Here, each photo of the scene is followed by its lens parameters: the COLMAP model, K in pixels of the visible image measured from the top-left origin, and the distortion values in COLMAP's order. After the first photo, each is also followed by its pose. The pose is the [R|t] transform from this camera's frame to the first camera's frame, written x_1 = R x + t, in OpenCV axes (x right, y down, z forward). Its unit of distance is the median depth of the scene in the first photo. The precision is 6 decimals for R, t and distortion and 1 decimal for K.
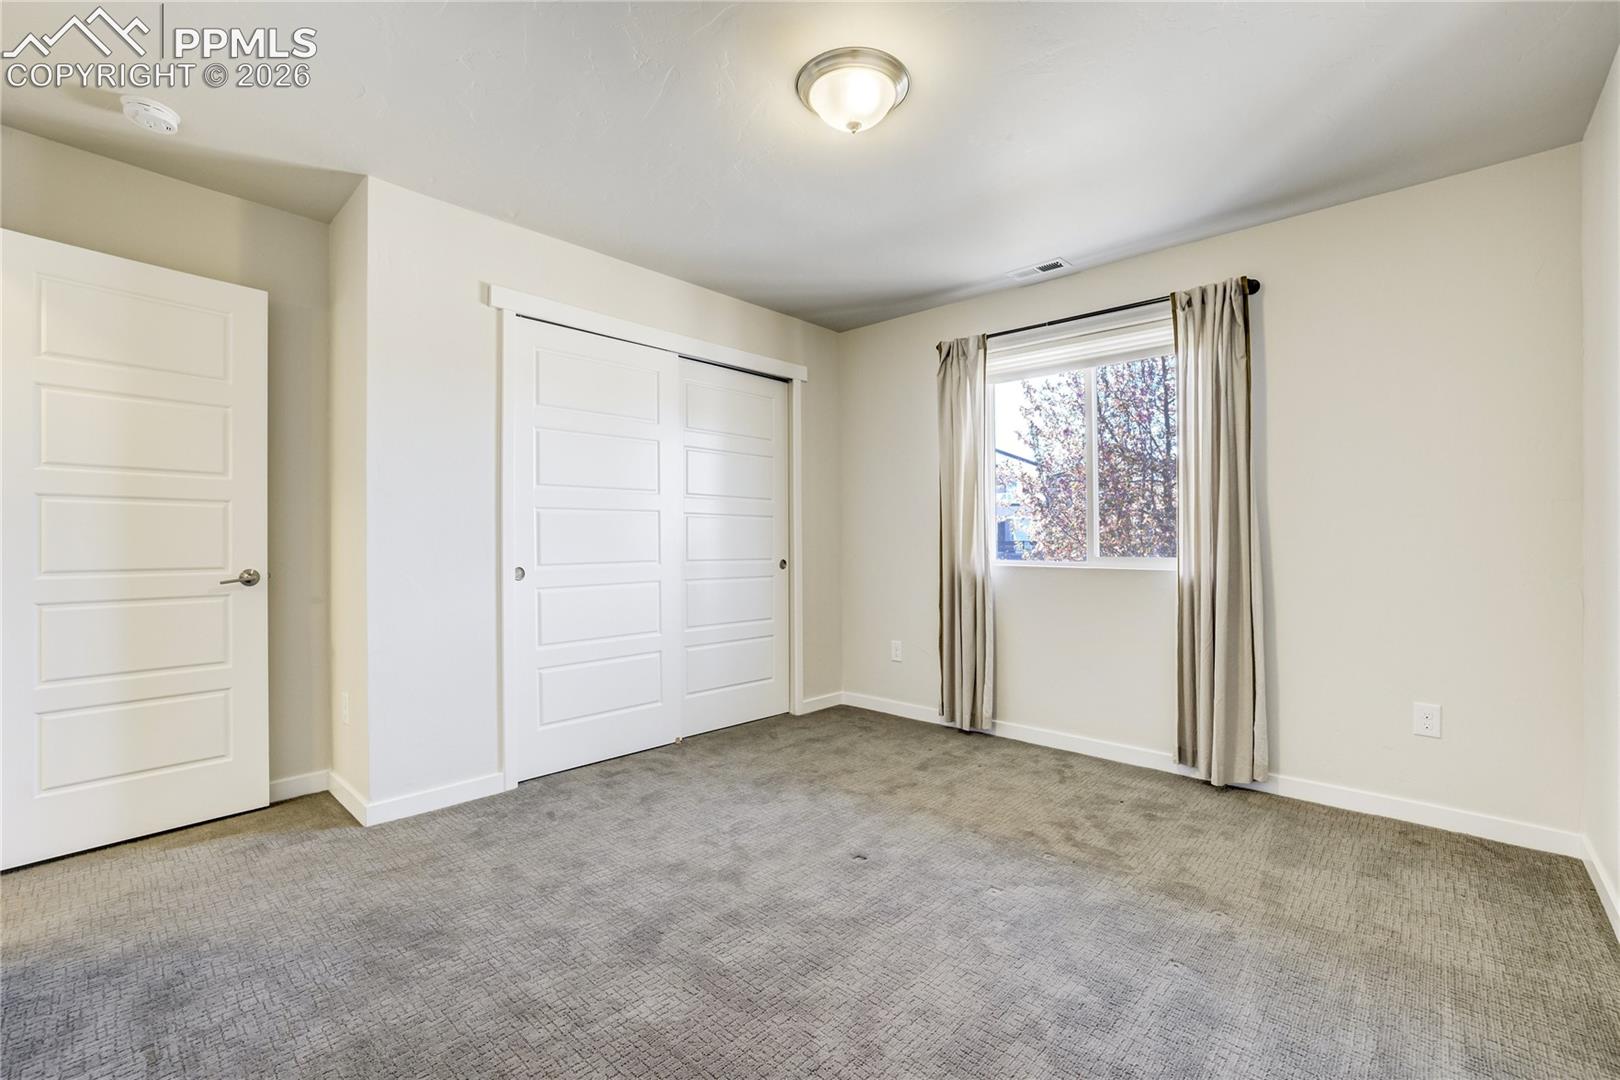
lens RADIAL K [[693.5, 0, 806.4], [0, 693.5, 521.2], [0, 0, 1]] dist [0.000187, 0.011475]
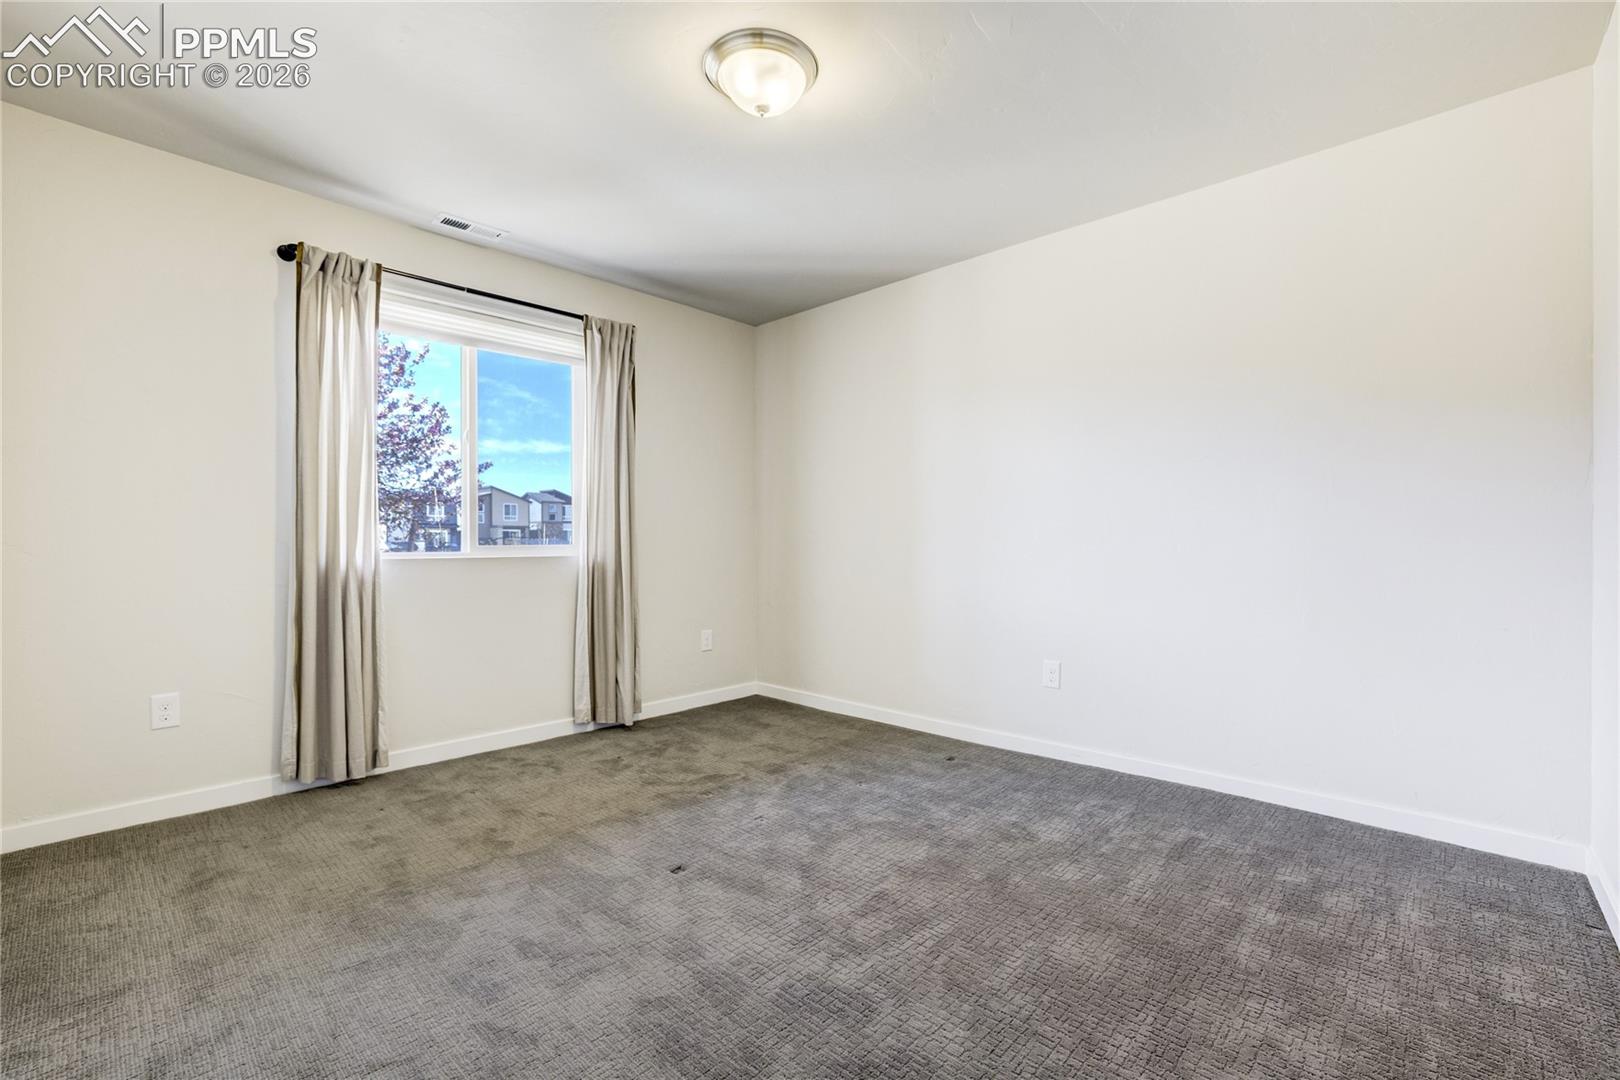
lens RADIAL K [[697.5, 0, 812.7], [0, 697.5, 540.9], [0, 0, 1]] dist [-0.040056, 0.018163]
pose [[0.028670, -0.007210, 0.999563, -0.602610], [-0.029984, 0.999518, 0.008070, 0.023423], [-0.999139, -0.030202, 0.028439, 0.581449]]
